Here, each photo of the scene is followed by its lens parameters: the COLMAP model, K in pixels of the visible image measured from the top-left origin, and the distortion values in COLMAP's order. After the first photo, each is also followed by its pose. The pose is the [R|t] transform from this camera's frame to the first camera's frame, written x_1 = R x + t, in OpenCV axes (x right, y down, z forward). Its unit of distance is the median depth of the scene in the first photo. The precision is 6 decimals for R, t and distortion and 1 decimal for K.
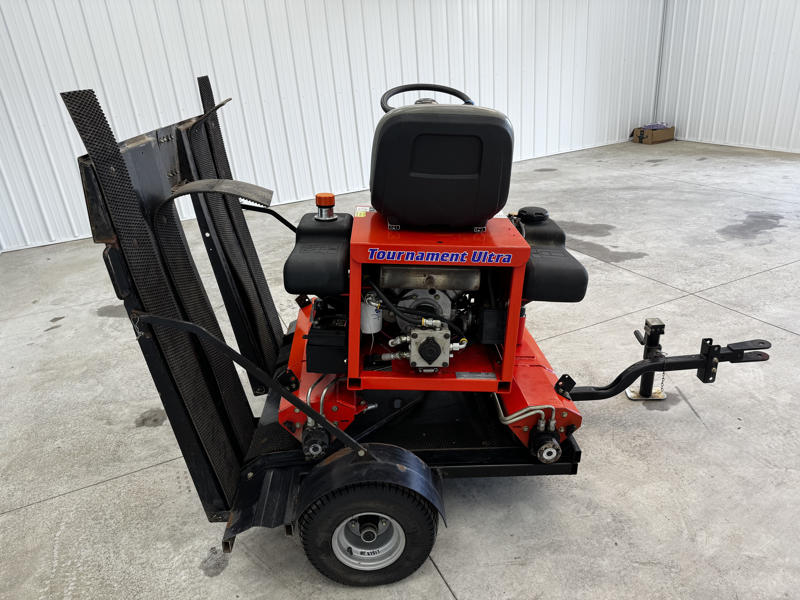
lens RADIAL K [[560.3, 0, 401.4], [0, 560.3, 300.3], [0, 0, 1]] dist [0.014376, -0.022674]
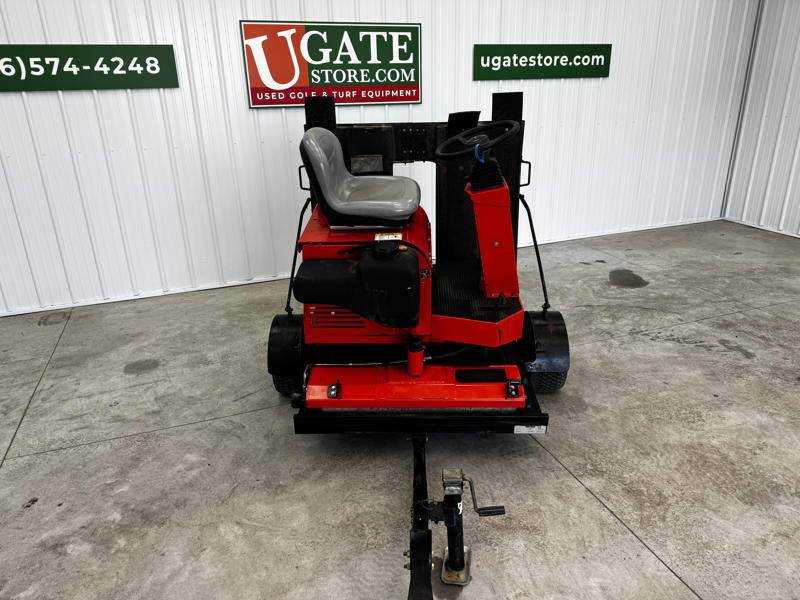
lens RADIAL K [[560.3, 0, 402.6], [0, 560.3, 301.4], [0, 0, 1]] dist [0.014376, -0.022674]
pose [[-0.058784, 0.437988, -0.897057, 1.311500], [-0.381433, 0.820572, 0.425640, -0.569147], [0.922525, 0.367188, 0.118827, 0.978263]]
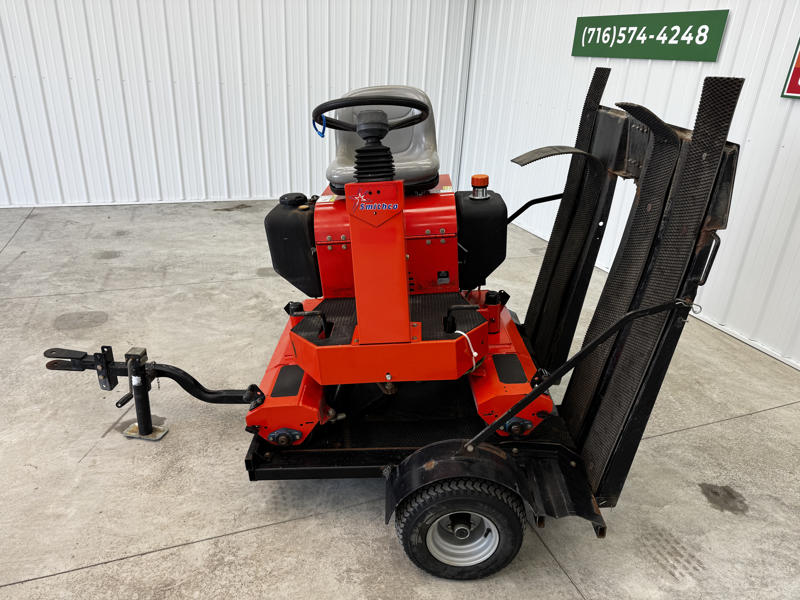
lens RADIAL K [[560.3, 0, 401.6], [0, 560.3, 299.5], [0, 0, 1]] dist [0.014376, -0.022674]
pose [[-0.997596, 0.005007, 0.069119, -0.049263], [0.054159, 0.678584, 0.732523, -0.854958], [-0.043235, 0.734506, -0.677224, 1.967684]]
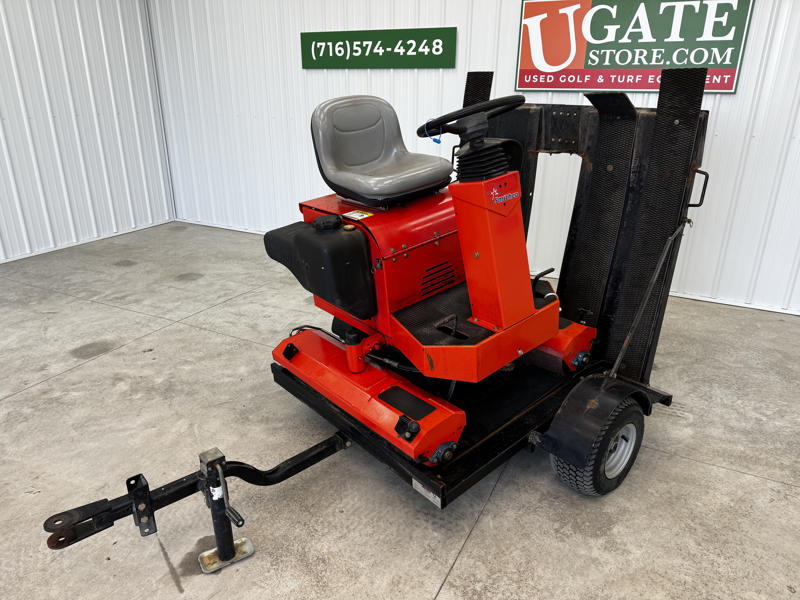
lens RADIAL K [[560.3, 0, 402.0], [0, 560.3, 297.8], [0, 0, 1]] dist [0.014376, -0.022674]
pose [[-0.780858, 0.289045, -0.553818, 0.764584], [-0.200662, 0.723493, 0.660525, -0.784260], [0.591605, 0.626906, -0.506945, 1.754004]]
